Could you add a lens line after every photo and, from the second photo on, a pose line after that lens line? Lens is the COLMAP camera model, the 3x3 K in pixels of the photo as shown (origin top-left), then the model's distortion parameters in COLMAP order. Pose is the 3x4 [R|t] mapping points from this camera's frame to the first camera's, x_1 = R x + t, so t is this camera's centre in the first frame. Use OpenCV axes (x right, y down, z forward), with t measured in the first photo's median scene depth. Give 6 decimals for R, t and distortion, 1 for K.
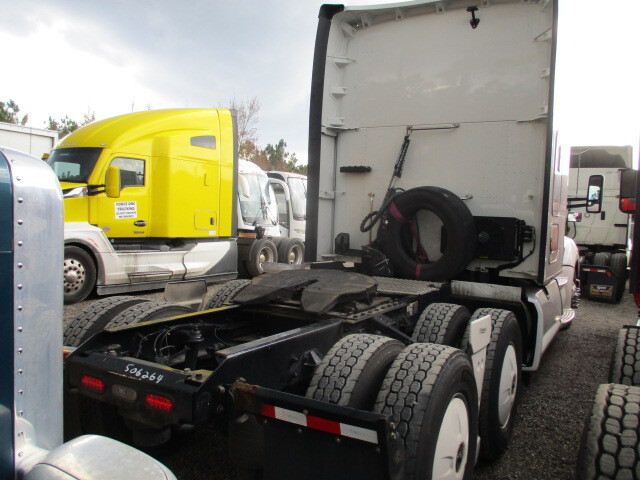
lens RADIAL K [[525.6, 0, 320.0], [0, 525.6, 240.0], [0, 0, 1]] dist [0.001403, 0.000815]
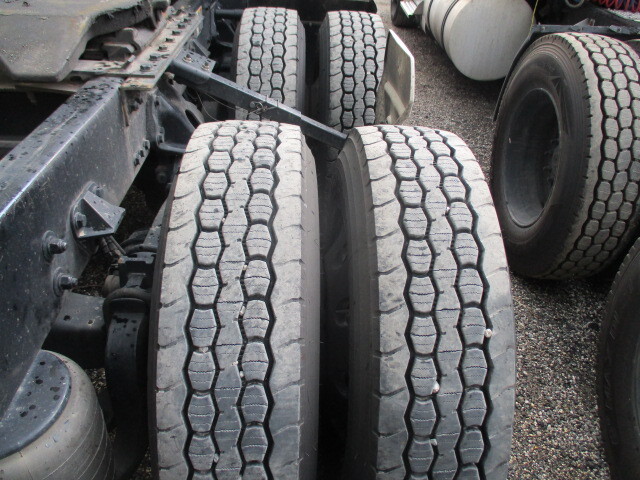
lens RADIAL K [[525.6, 0, 320.0], [0, 525.6, 240.0], [0, 0, 1]] dist [0.001403, 0.000815]
pose [[0.843436, -0.289158, 0.452773, -0.055273], [0.002842, 0.845182, 0.534471, 0.041173], [-0.537222, -0.449505, 0.713679, 0.641549]]
